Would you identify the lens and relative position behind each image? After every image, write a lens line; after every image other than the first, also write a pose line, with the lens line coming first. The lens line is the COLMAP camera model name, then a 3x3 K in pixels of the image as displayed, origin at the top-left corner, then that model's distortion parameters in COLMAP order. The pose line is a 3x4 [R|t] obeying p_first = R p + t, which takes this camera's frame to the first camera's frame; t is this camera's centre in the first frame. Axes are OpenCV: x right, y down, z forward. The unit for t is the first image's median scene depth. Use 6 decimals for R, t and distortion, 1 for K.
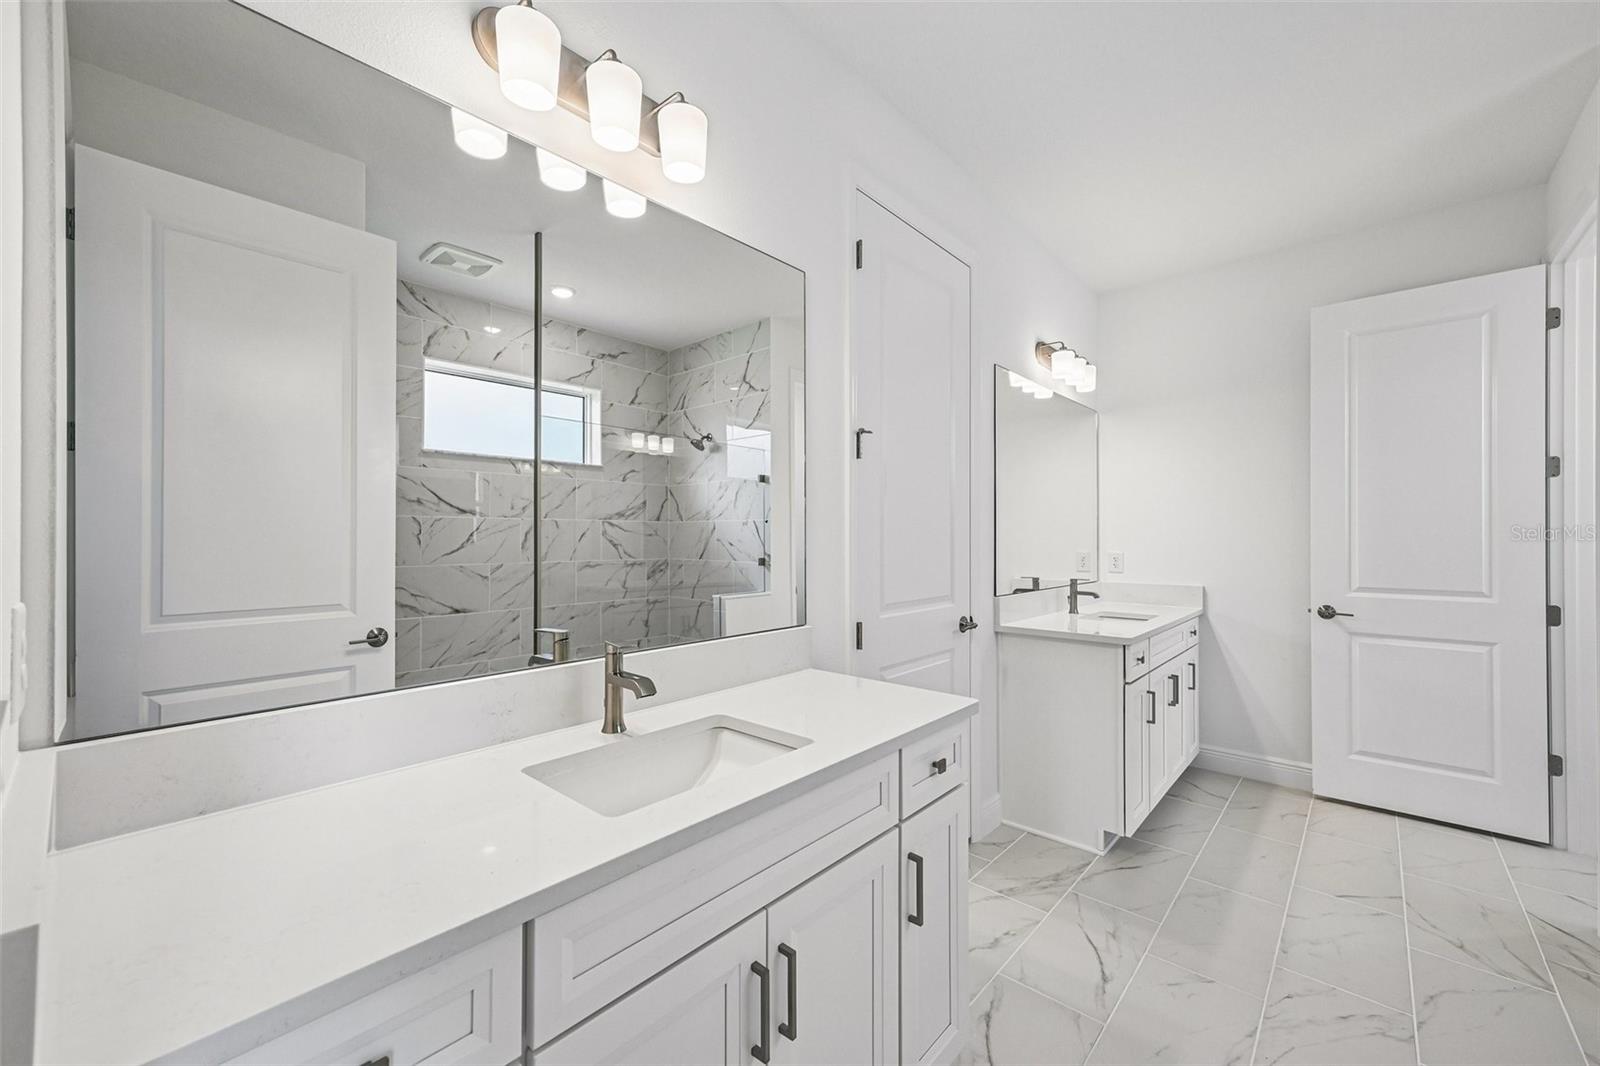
lens RADIAL K [[632.3, 0, 802.7], [0, 632.3, 533.1], [0, 0, 1]] dist [0.011073, 0.000455]
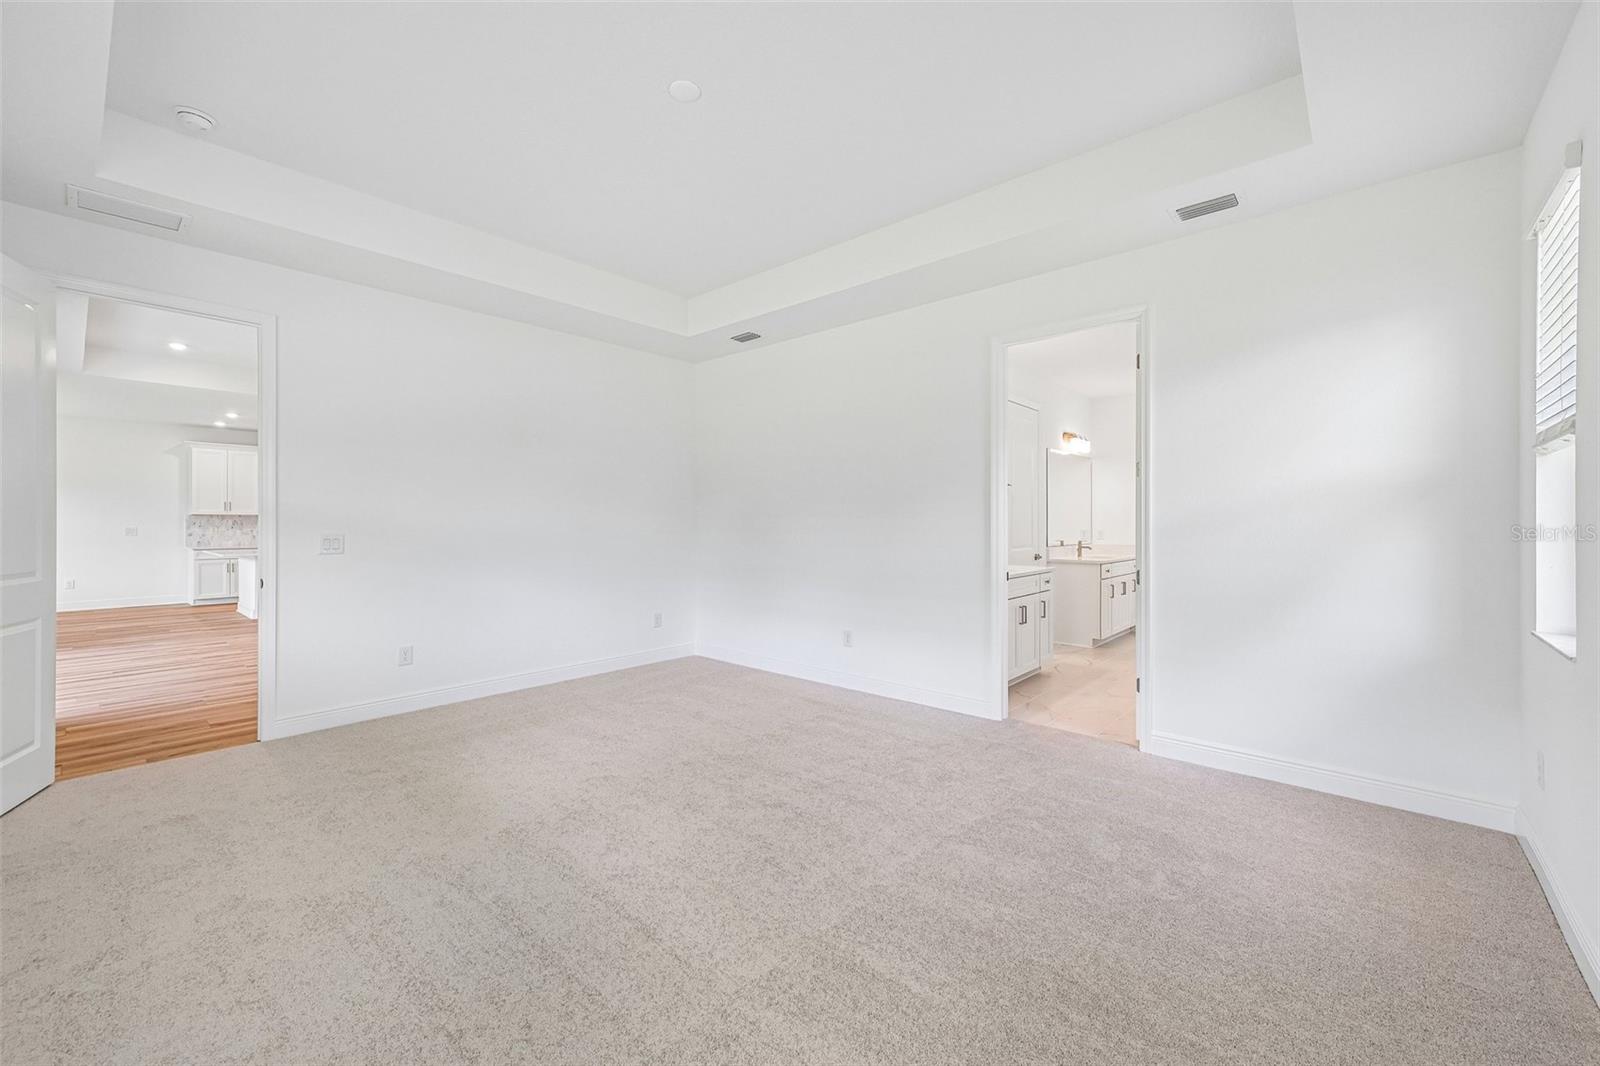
lens RADIAL K [[637.5, 0, 789.0], [0, 637.5, 524.9], [0, 0, 1]] dist [0.024641, 0.000158]
pose [[0.999934, 0.000315, -0.011504, -0.635620], [-0.000207, 0.999956, 0.009408, -0.005038], [0.011506, -0.009405, 0.999890, -1.409539]]
